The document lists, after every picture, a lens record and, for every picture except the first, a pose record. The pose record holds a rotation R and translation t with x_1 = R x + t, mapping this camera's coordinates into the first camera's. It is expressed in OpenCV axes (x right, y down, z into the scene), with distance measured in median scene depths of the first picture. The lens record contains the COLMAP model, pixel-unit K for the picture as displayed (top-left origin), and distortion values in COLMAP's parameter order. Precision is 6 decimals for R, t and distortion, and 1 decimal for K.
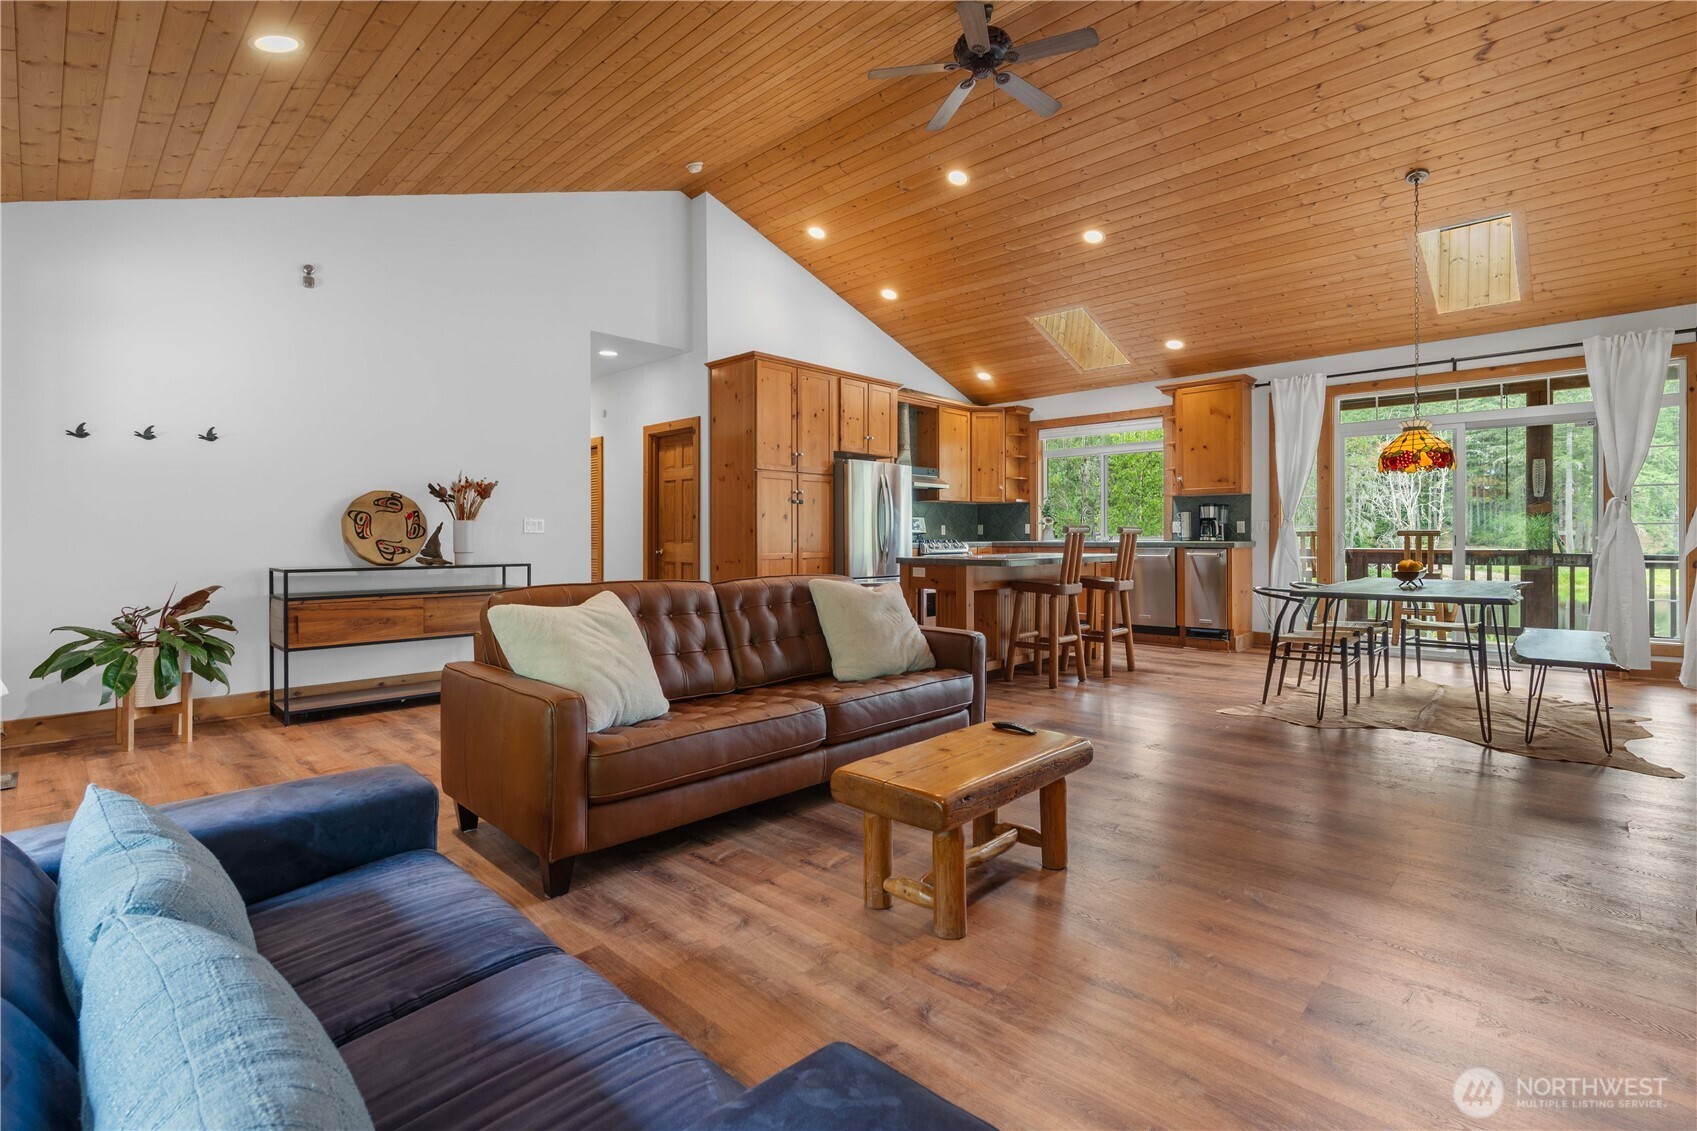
lens RADIAL K [[780.4, 0, 848.4], [0, 780.4, 540.1], [0, 0, 1]] dist [-0.004744, 0.002495]
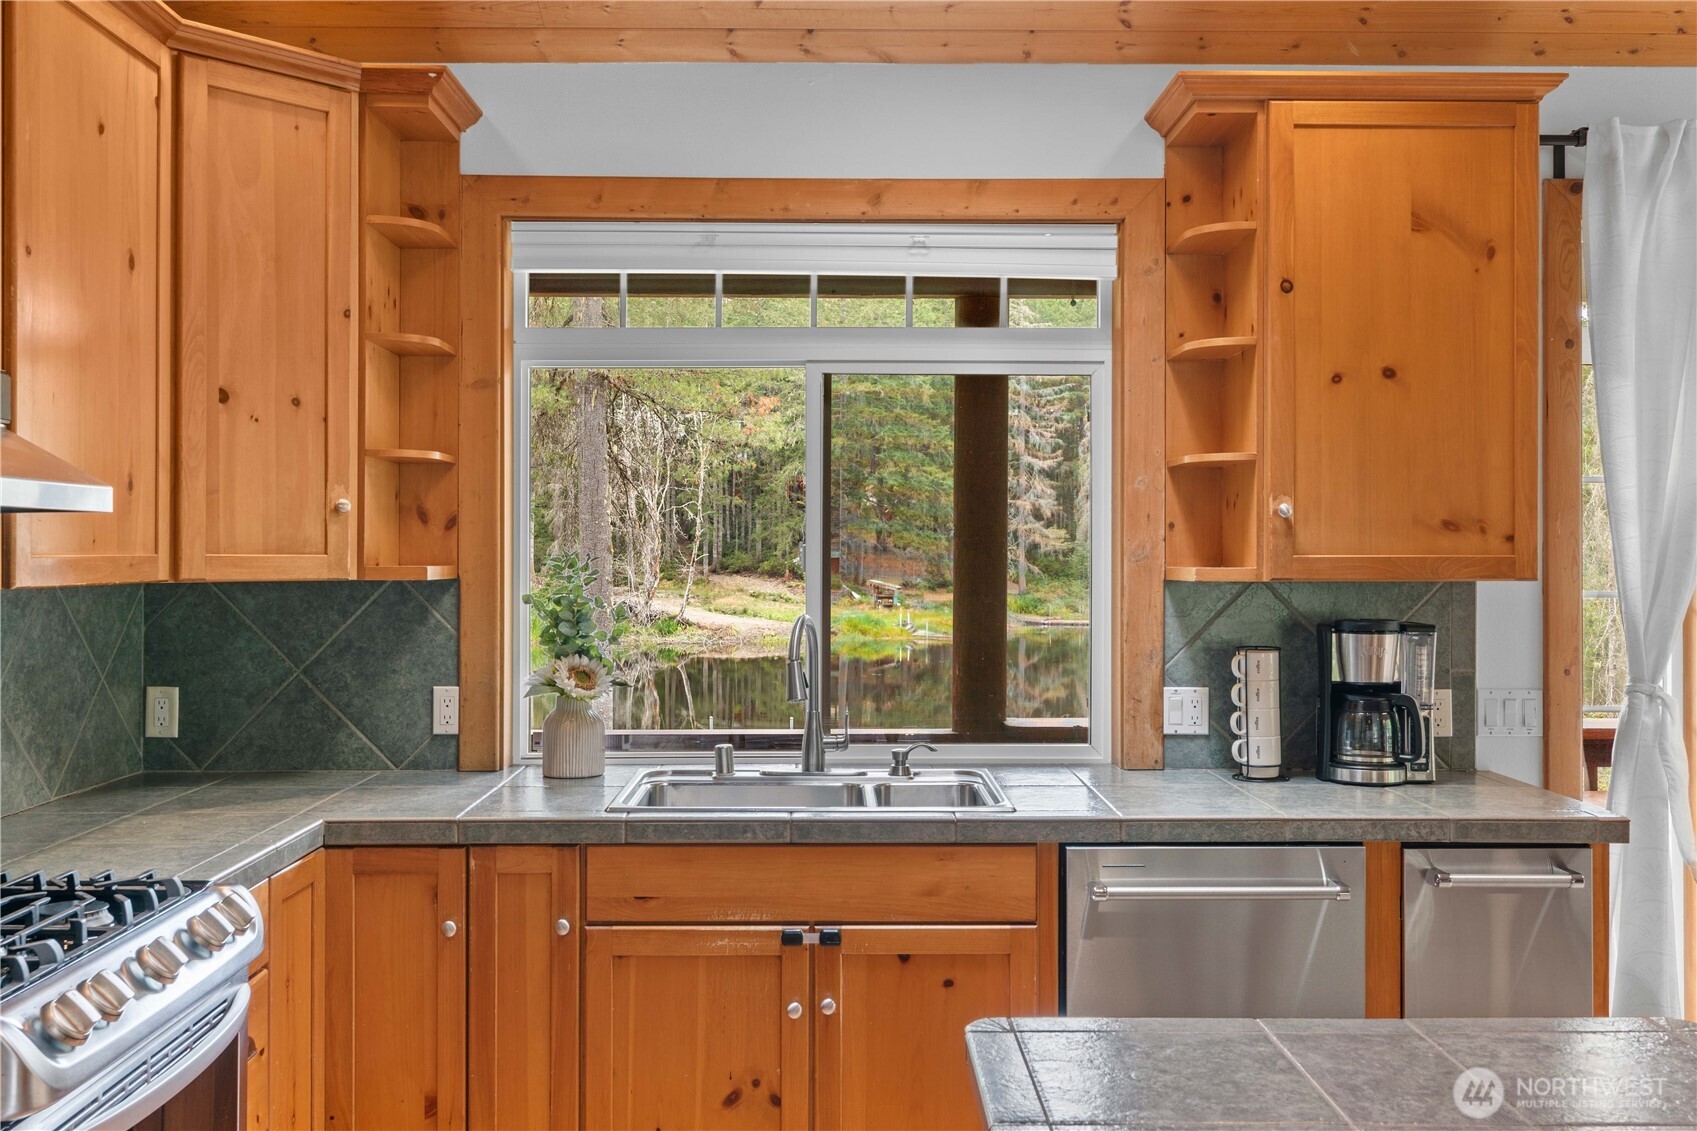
lens RADIAL K [[1562.1, 0, 850.6], [0, 1562.1, 554.3], [0, 0, 1]] dist [-0.015631, 0.000000]
pose [[0.710248, 0.004081, 0.703939, 0.030425], [-0.001847, 0.999991, -0.003934, -0.070016], [-0.703949, 0.001494, 0.710249, 0.851744]]
